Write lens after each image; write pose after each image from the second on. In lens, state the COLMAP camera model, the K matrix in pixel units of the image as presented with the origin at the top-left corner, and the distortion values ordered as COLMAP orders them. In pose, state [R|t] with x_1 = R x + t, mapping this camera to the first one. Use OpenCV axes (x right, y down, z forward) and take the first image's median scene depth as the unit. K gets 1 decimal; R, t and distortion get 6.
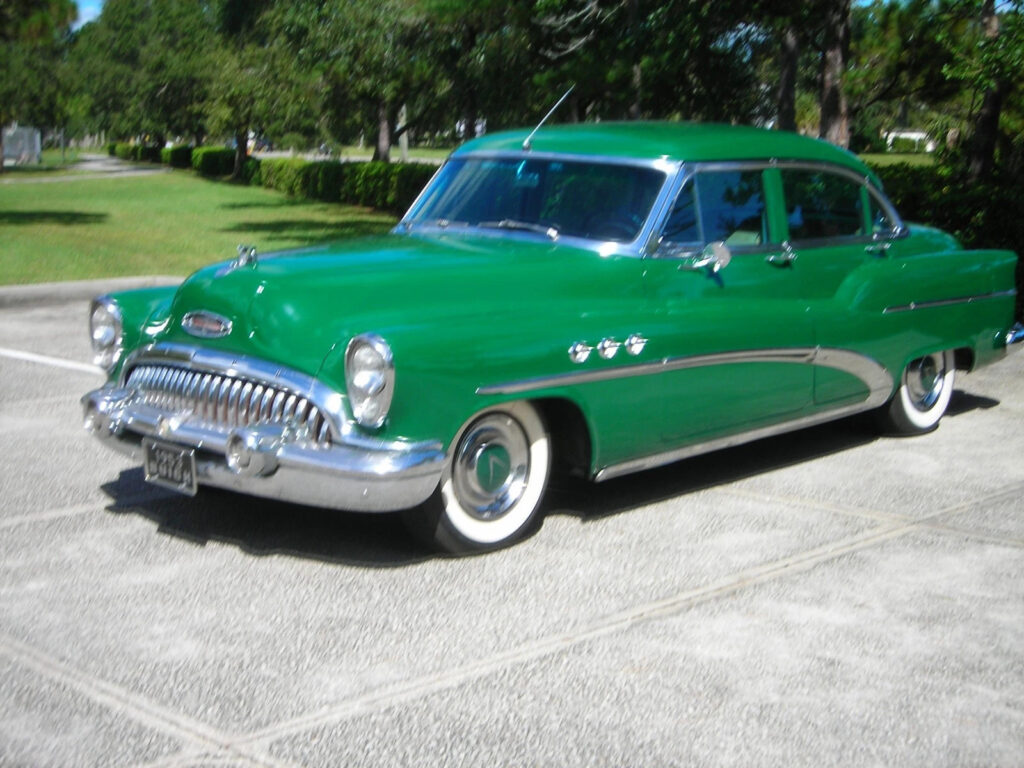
lens RADIAL K [[1577.3, 0, 512.0], [0, 1577.3, 384.0], [0, 0, 1]] dist [0.026876, -1.432985]
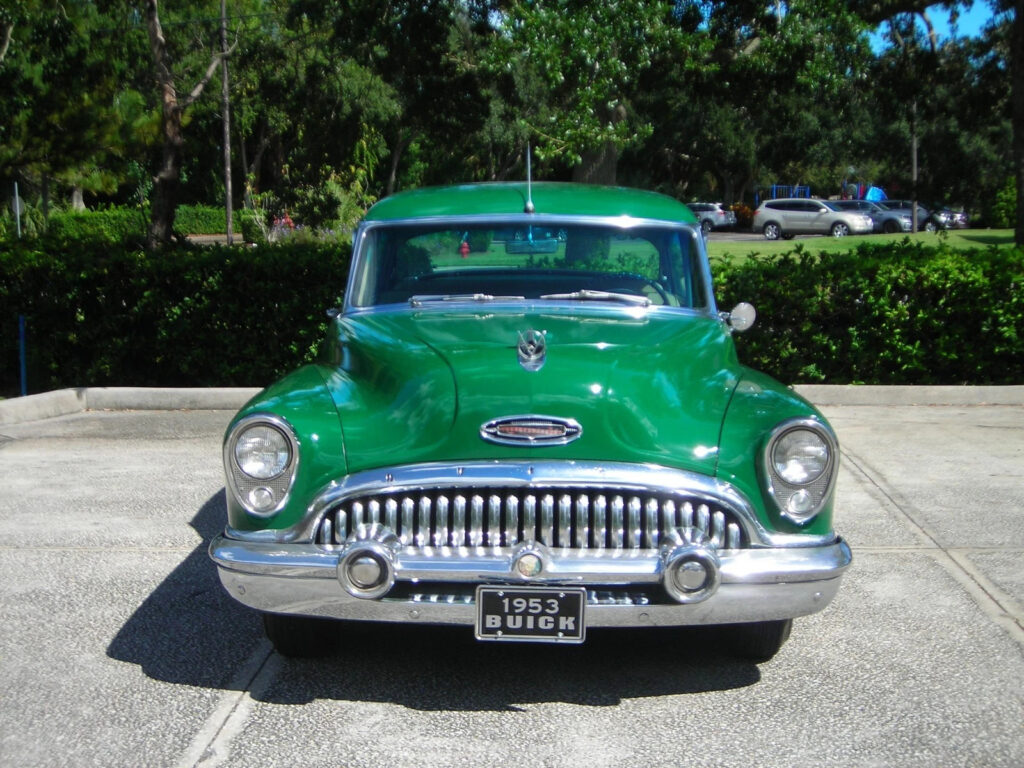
lens RADIAL K [[1577.3, 0, 512.0], [0, 1577.3, 384.0], [0, 0, 1]] dist [0.026876, -1.432985]
pose [[0.751167, -0.084122, 0.654730, -0.218443], [0.113524, 0.993532, -0.002592, -0.018231], [-0.650277, 0.076274, 0.755859, 0.120963]]
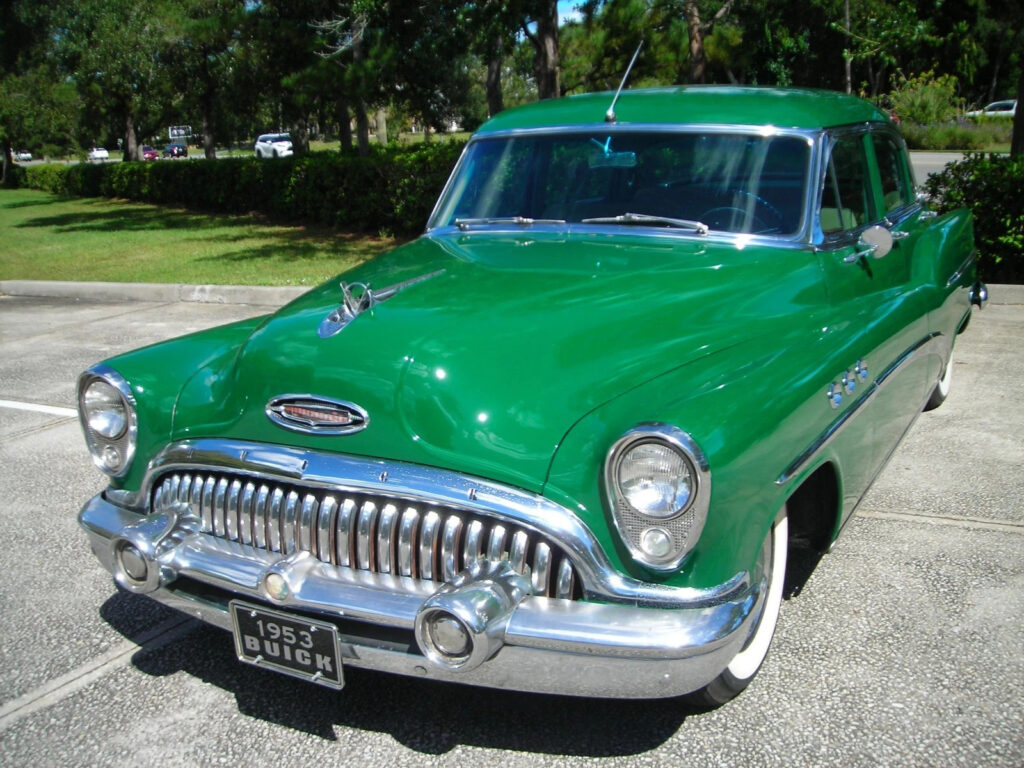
lens RADIAL K [[1183.1, 0, 509.3], [0, 1183.1, 368.2], [0, 0, 1]] dist [-0.223966, 0.231486]
pose [[0.969277, -0.094313, 0.227172, -0.067786], [0.083303, 0.994858, 0.057598, -0.023137], [-0.231436, -0.036904, 0.972150, 0.159066]]
